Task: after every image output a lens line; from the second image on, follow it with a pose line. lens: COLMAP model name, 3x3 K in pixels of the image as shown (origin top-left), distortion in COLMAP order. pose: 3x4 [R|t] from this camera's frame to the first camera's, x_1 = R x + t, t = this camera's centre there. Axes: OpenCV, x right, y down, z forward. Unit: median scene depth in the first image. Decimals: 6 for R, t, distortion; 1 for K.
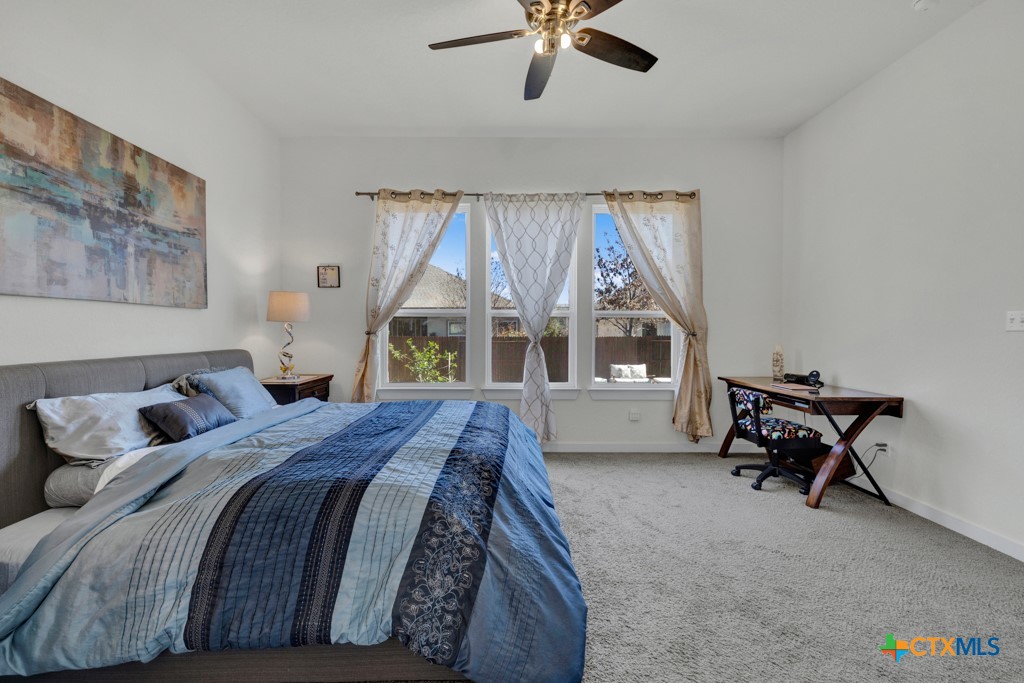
lens RADIAL K [[446.3, 0, 499.9], [0, 446.3, 334.8], [0, 0, 1]] dist [-0.000577, 0.000880]
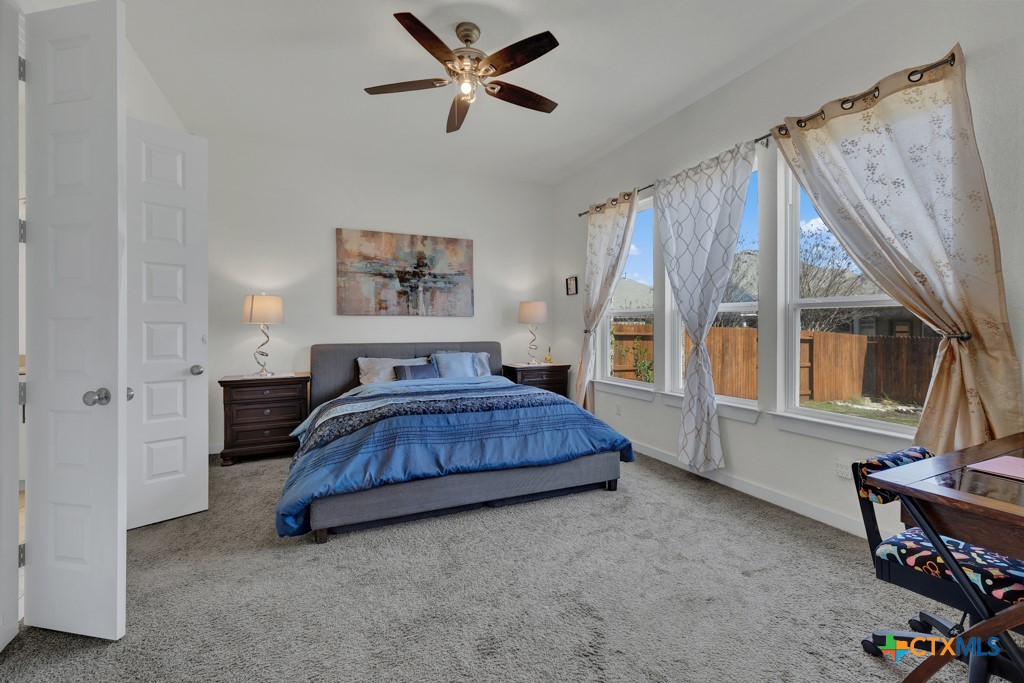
lens RADIAL K [[446.3, 0, 499.9], [0, 446.3, 334.8], [0, 0, 1]] dist [-0.000577, 0.000880]
pose [[0.383409, 0.013057, -0.923486, 1.103042], [-0.008120, 0.999909, 0.010766, -0.009639], [0.923543, 0.003371, 0.383480, 0.538958]]
